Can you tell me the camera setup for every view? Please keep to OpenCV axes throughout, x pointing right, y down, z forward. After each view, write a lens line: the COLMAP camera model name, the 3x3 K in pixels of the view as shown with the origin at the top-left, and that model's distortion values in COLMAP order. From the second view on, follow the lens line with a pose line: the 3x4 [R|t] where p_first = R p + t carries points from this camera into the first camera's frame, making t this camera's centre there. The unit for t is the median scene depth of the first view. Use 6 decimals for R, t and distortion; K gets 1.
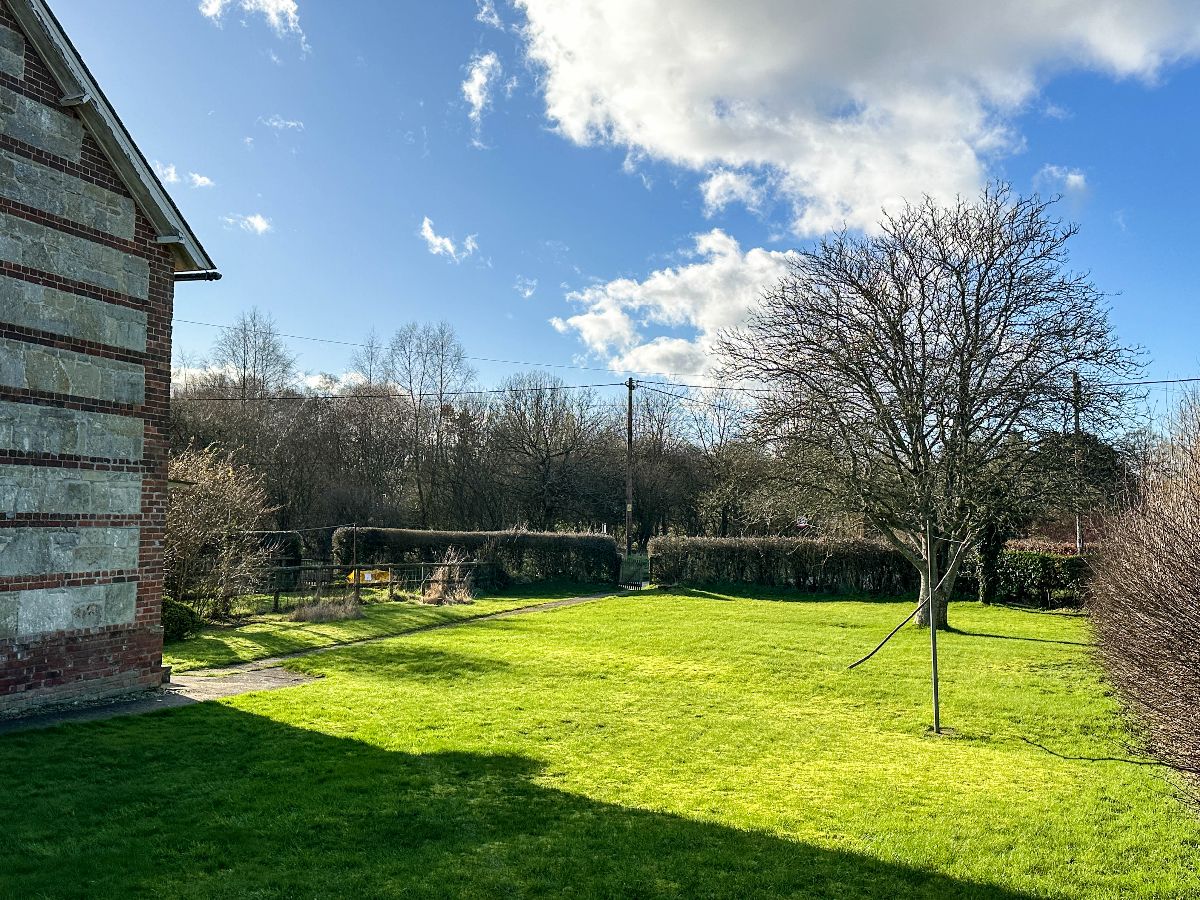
lens RADIAL K [[1102.9, 0, 599.6], [0, 1102.9, 420.7], [0, 0, 1]] dist [0.131151, -0.294982]
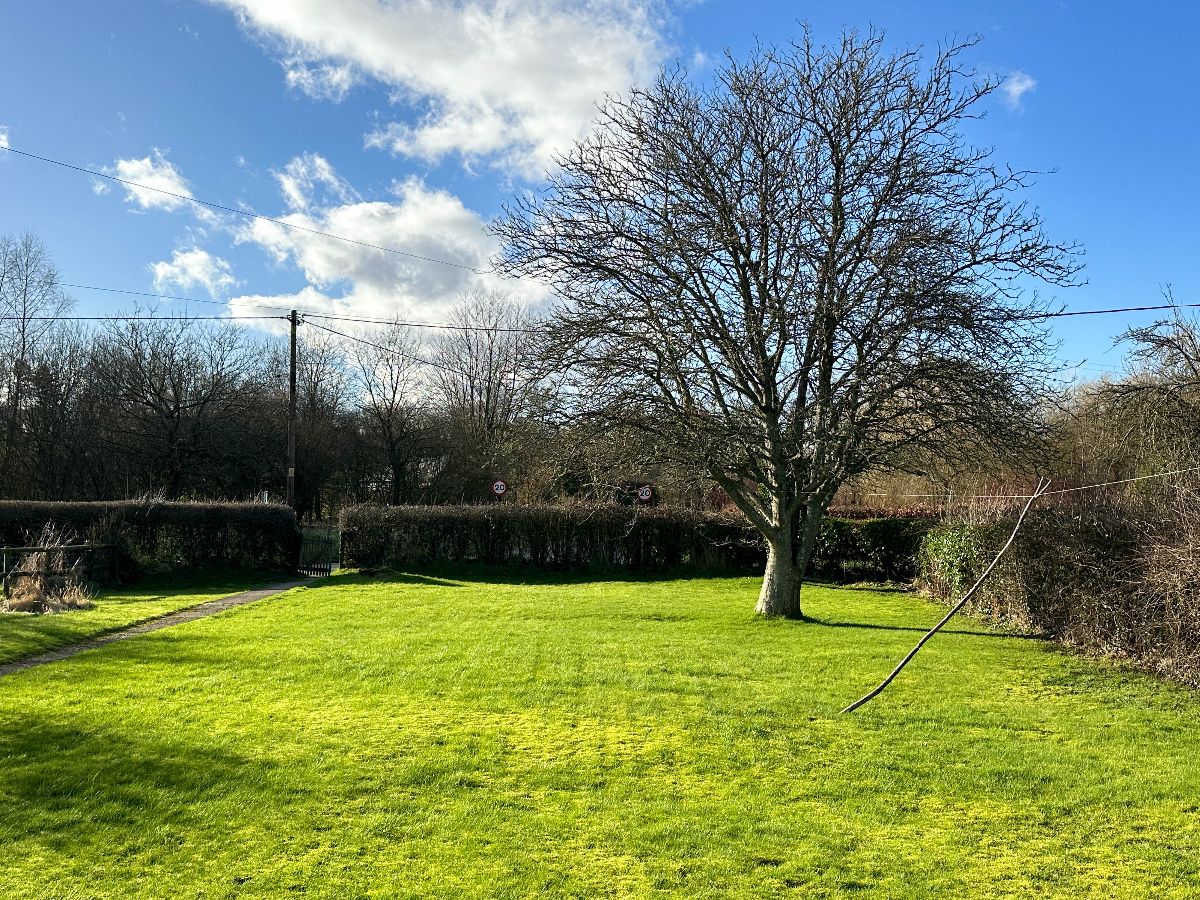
lens RADIAL K [[1102.9, 0, 599.6], [0, 1102.9, 420.7], [0, 0, 1]] dist [0.131151, -0.294982]
pose [[0.941905, 0.015971, 0.335498, -0.047353], [-0.023745, 0.999536, 0.019081, 0.029520], [-0.335038, -0.025939, 0.941848, 0.237842]]
